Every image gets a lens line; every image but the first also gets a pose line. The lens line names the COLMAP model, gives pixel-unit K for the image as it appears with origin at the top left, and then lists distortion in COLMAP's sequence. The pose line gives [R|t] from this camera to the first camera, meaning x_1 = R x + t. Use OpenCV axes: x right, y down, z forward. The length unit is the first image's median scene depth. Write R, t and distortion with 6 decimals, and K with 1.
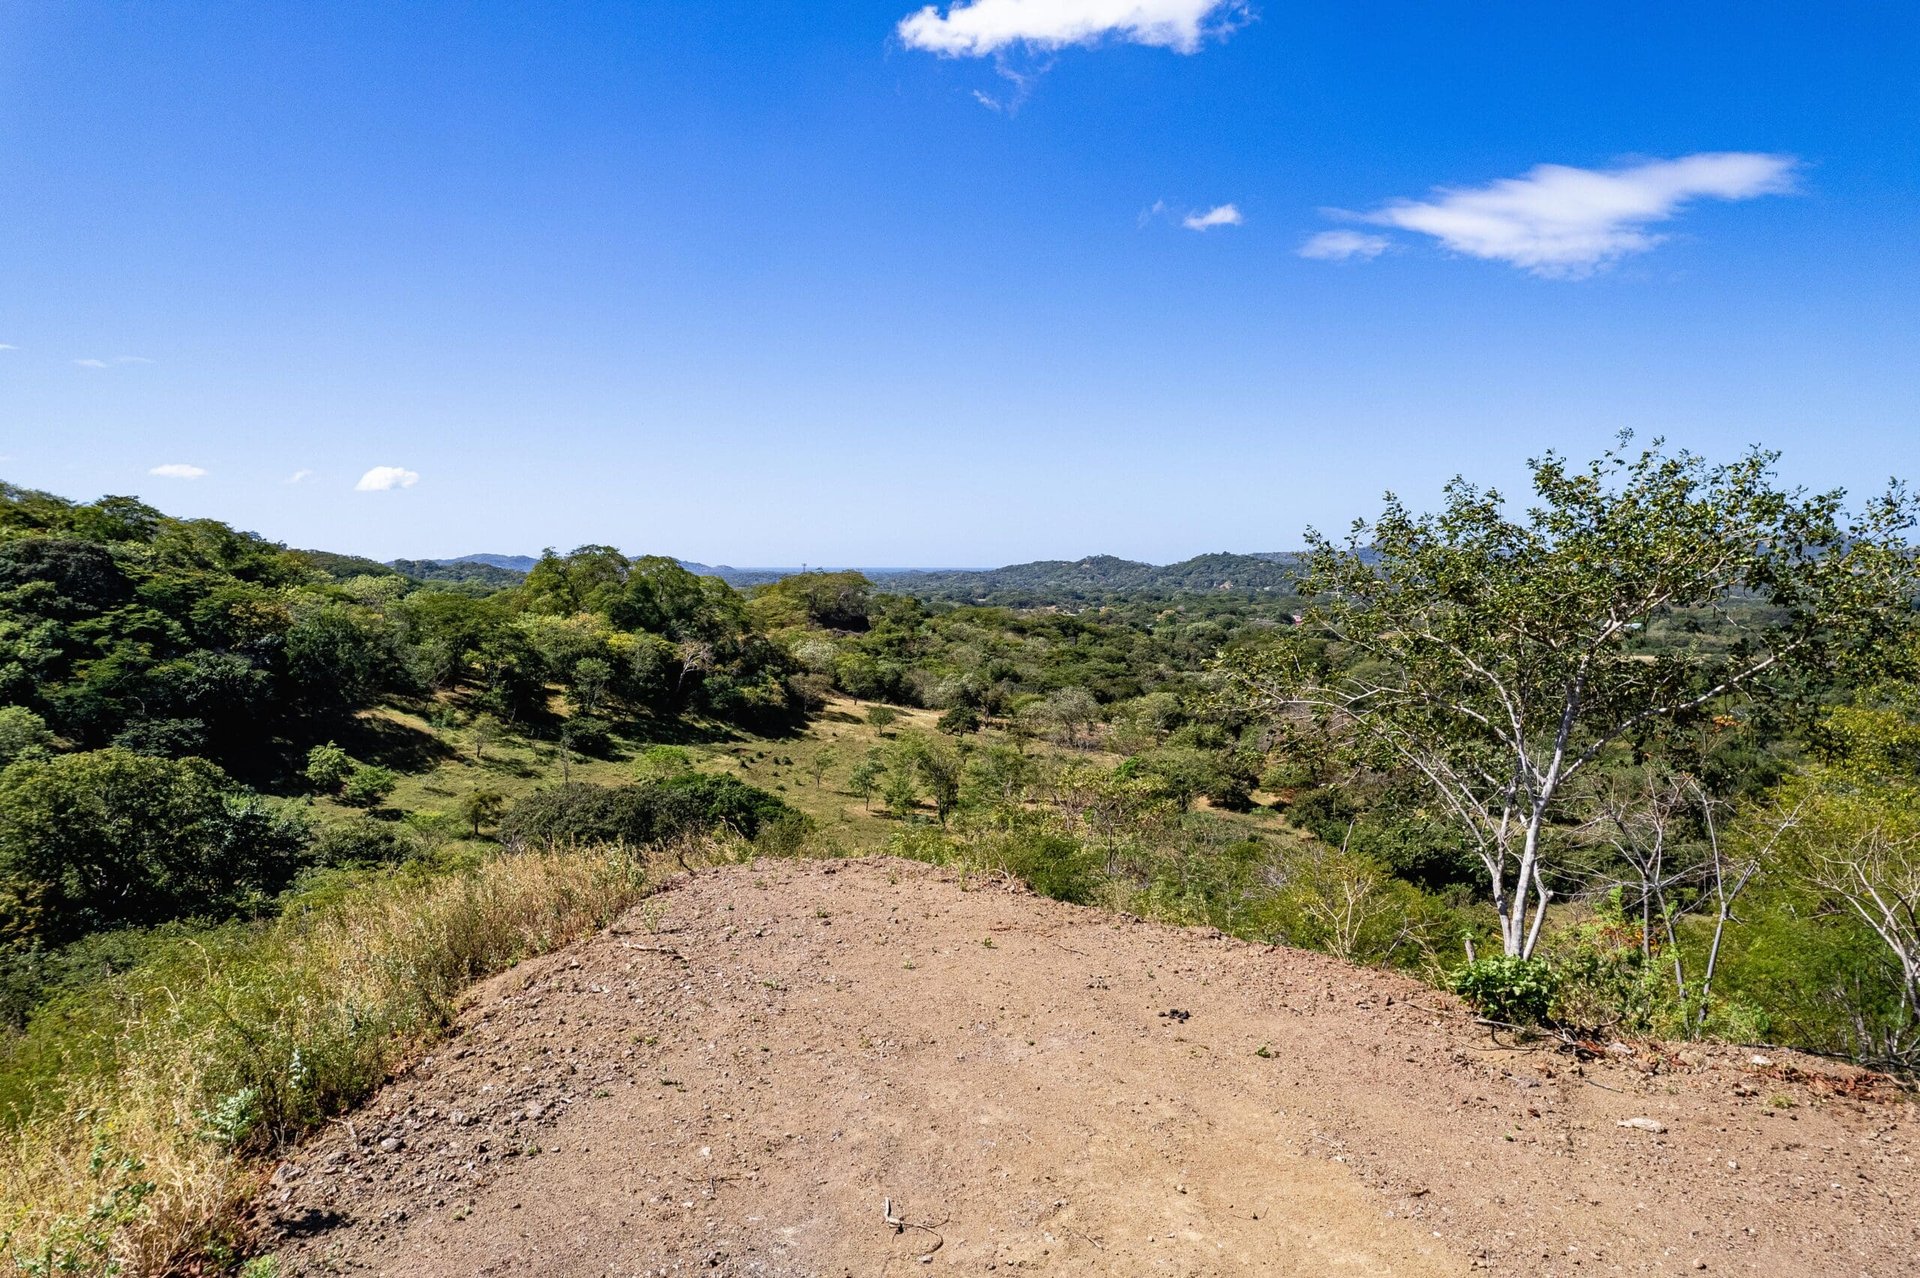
lens RADIAL K [[1237.9, 0, 967.4], [0, 1237.9, 638.7], [0, 0, 1]] dist [-0.079946, 0.078570]
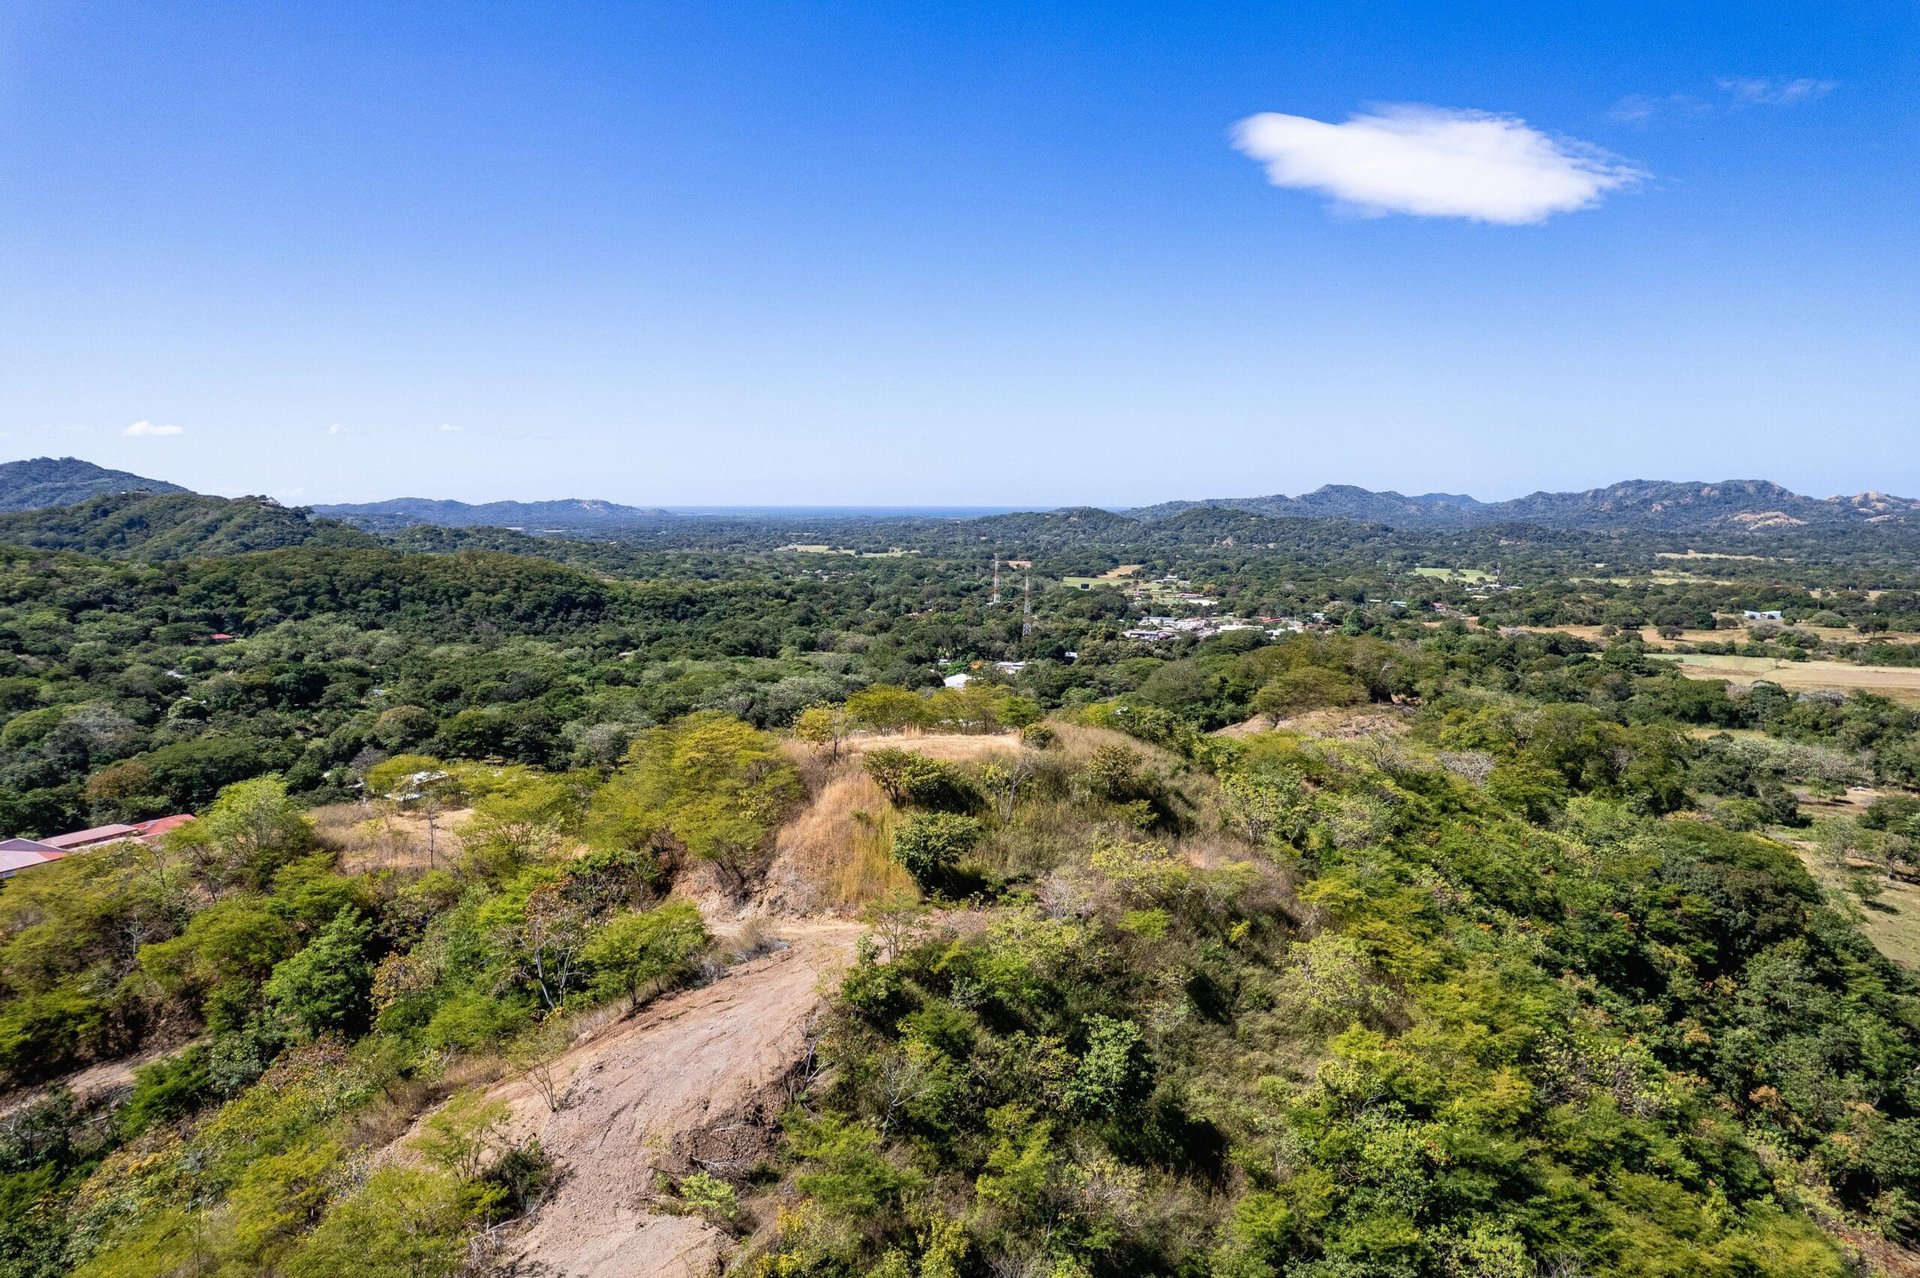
lens RADIAL K [[1237.9, 0, 967.4], [0, 1237.9, 638.7], [0, 0, 1]] dist [-0.079946, 0.078570]
pose [[0.996821, -0.006425, 0.079412, -0.887323], [0.002224, 0.998599, 0.052869, -0.191355], [-0.079640, -0.052525, 0.995439, 0.132053]]
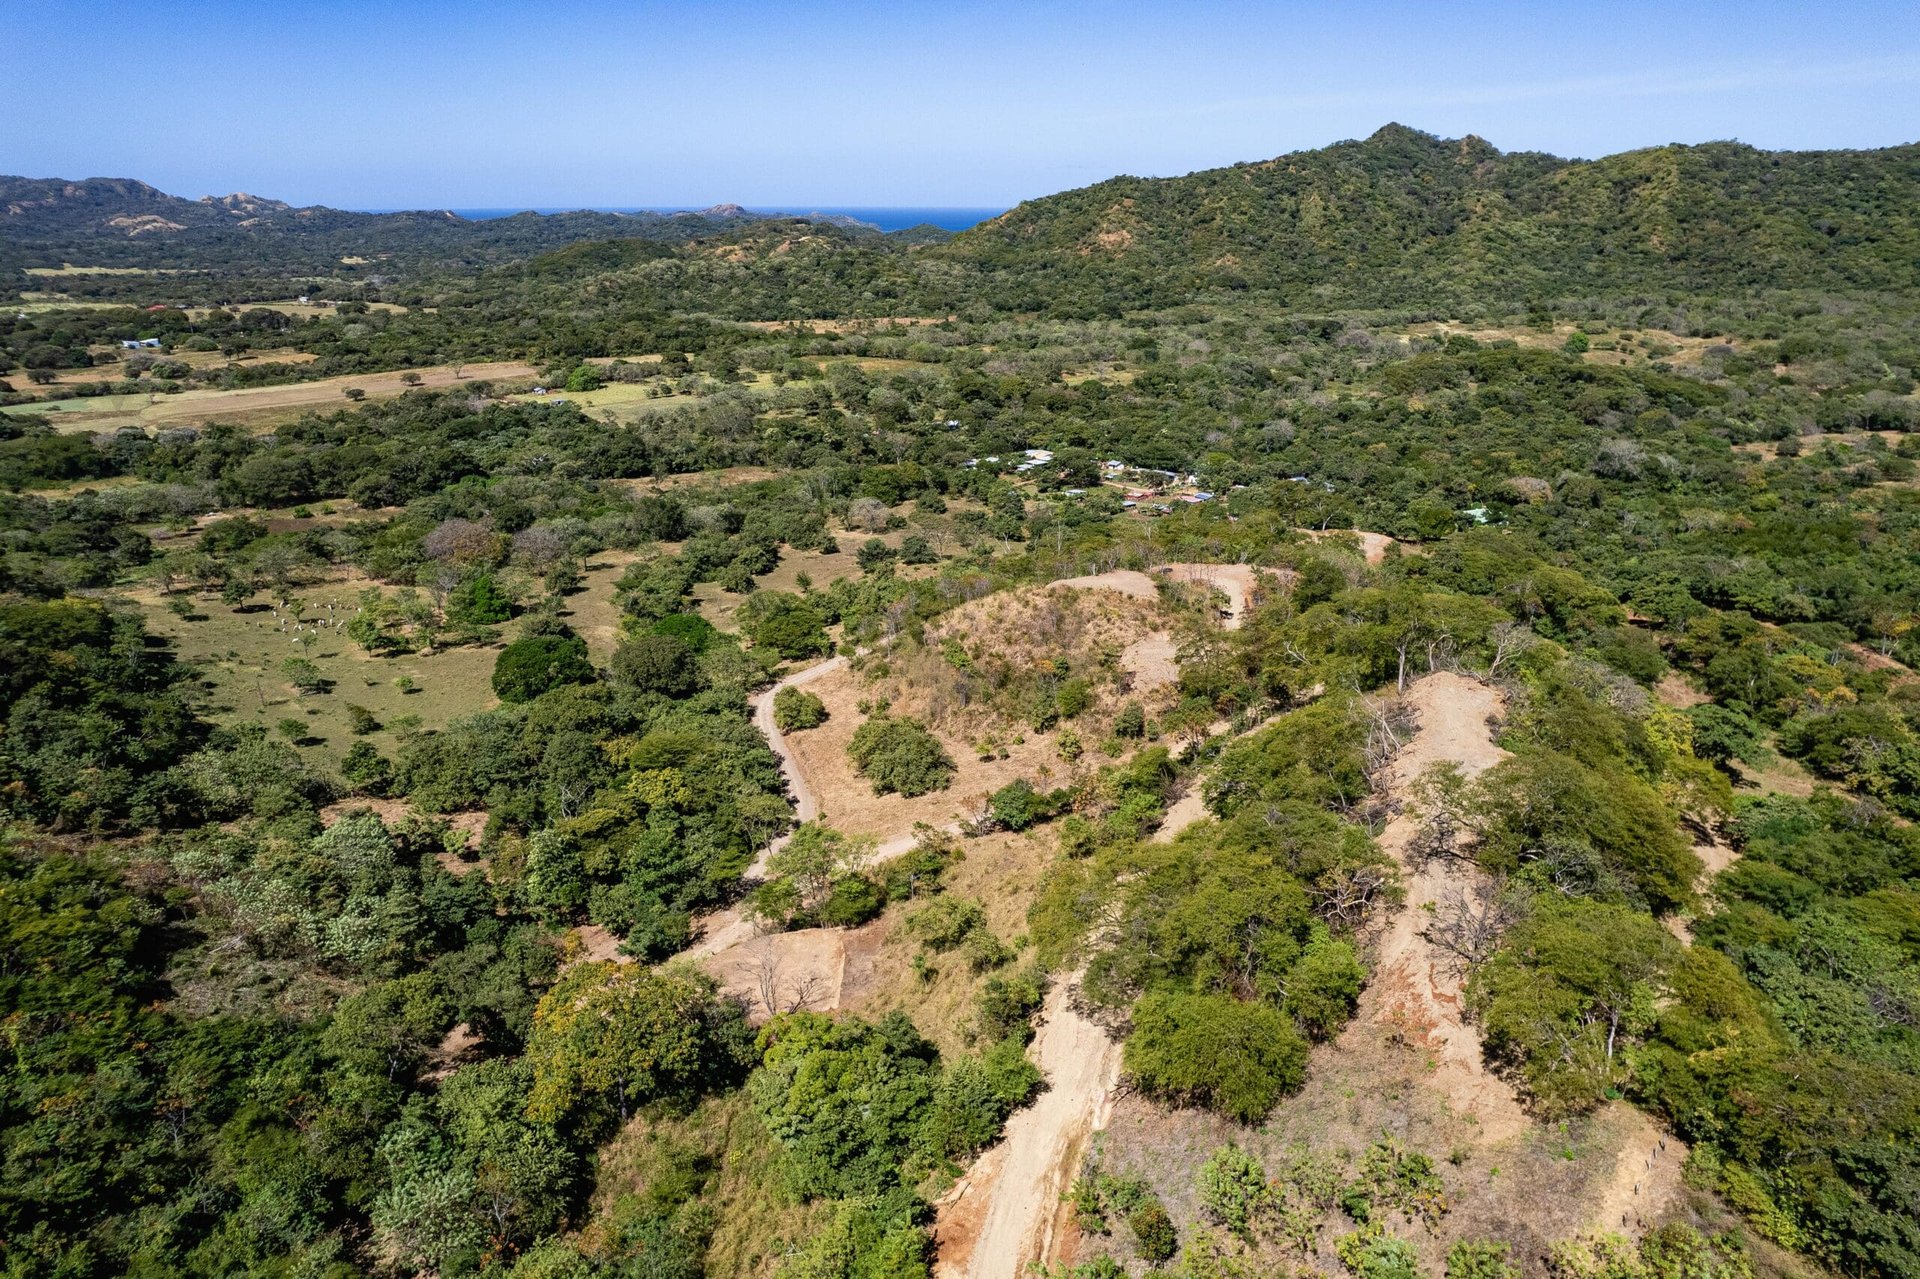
lens RADIAL K [[1237.9, 0, 967.4], [0, 1237.9, 639.2], [0, 0, 1]] dist [-0.079946, 0.078570]
pose [[0.341099, -0.318338, 0.884484, -0.975037], [0.051999, 0.945862, 0.320376, -0.284167], [-0.938588, -0.063288, 0.339186, -0.220215]]
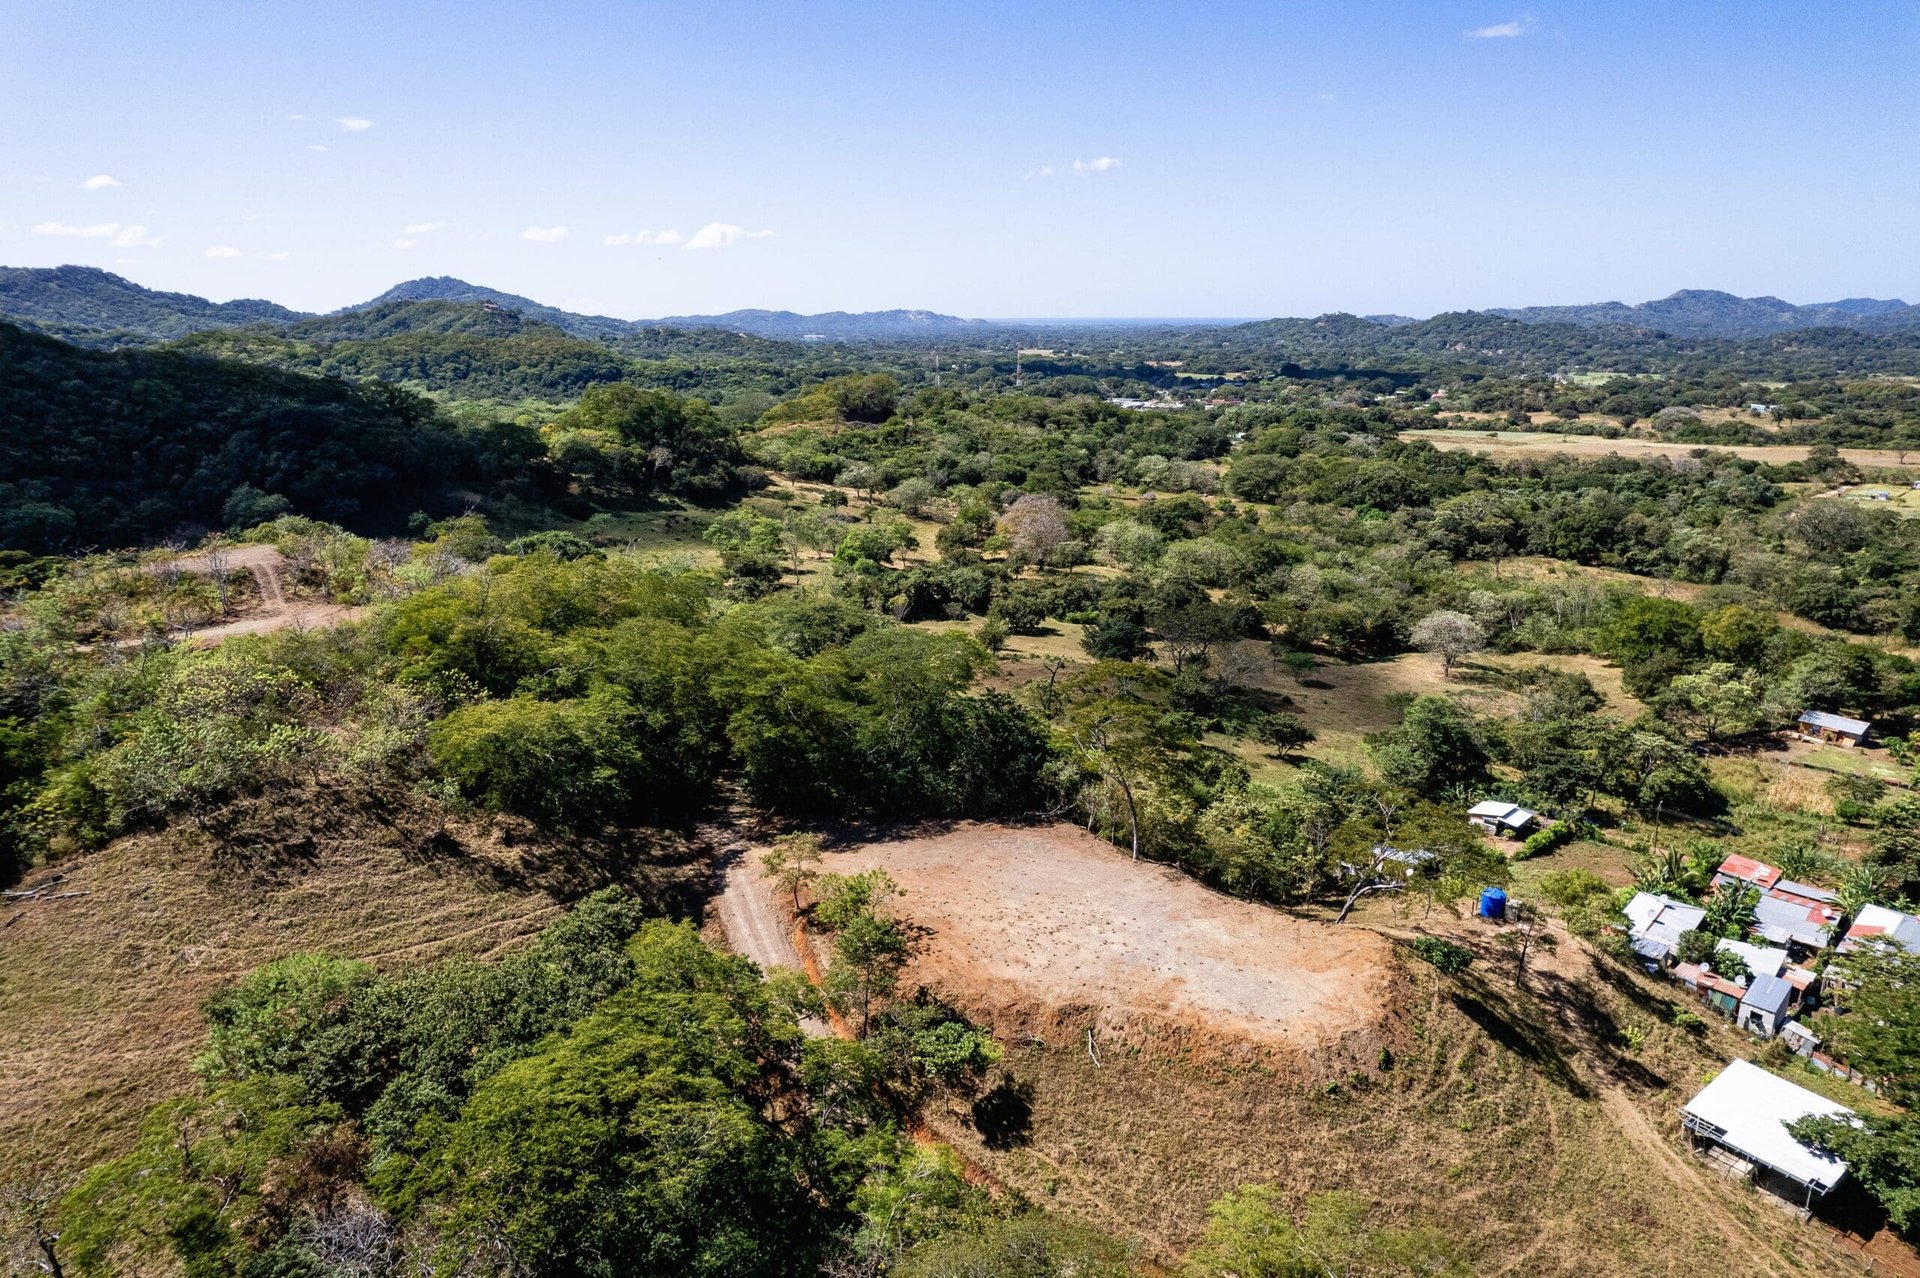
lens RADIAL K [[1258.7, 0, 969.4], [0, 1258.7, 633.6], [0, 0, 1]] dist [-0.085393, 0.085664]
pose [[0.977310, 0.047572, -0.206404, 0.511991], [-0.007316, 0.981452, 0.191567, -0.073621], [0.211689, -0.185710, 0.959531, -0.523519]]
